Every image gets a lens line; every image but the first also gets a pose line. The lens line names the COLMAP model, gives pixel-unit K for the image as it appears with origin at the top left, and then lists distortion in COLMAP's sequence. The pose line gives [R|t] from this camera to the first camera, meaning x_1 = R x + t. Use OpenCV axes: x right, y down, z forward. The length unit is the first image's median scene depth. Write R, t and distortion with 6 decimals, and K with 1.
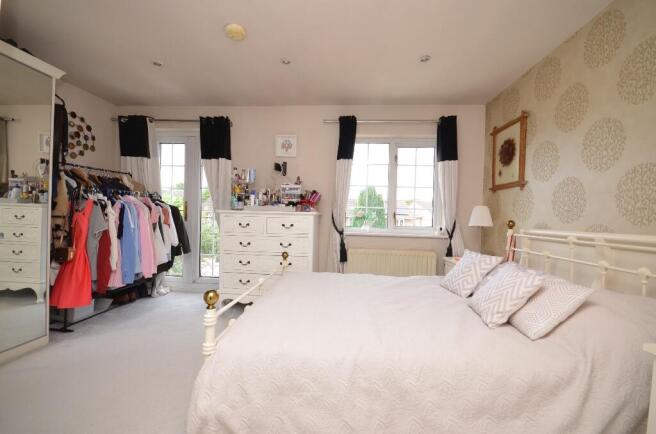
lens RADIAL K [[284.4, 0, 328.0], [0, 284.4, 217.0], [0, 0, 1]] dist [0.002084, -0.005920]
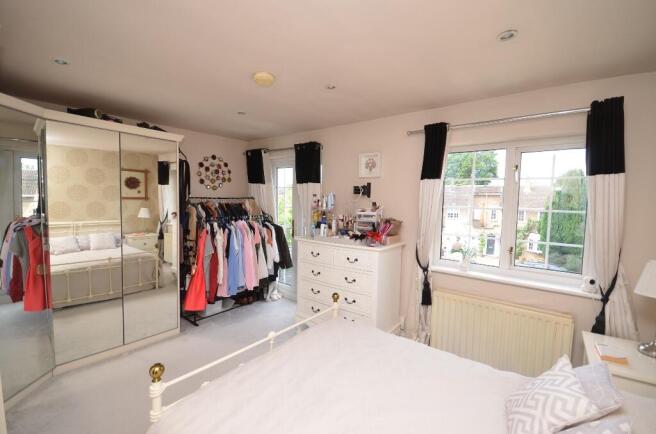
lens RADIAL K [[284.4, 0, 328.0], [0, 284.4, 217.0], [0, 0, 1]] dist [0.002084, -0.005920]
pose [[0.833993, 0.023314, -0.551282, 0.266123], [-0.000027, 0.999109, 0.042212, -0.131369], [0.551775, -0.035190, 0.833251, 0.173491]]
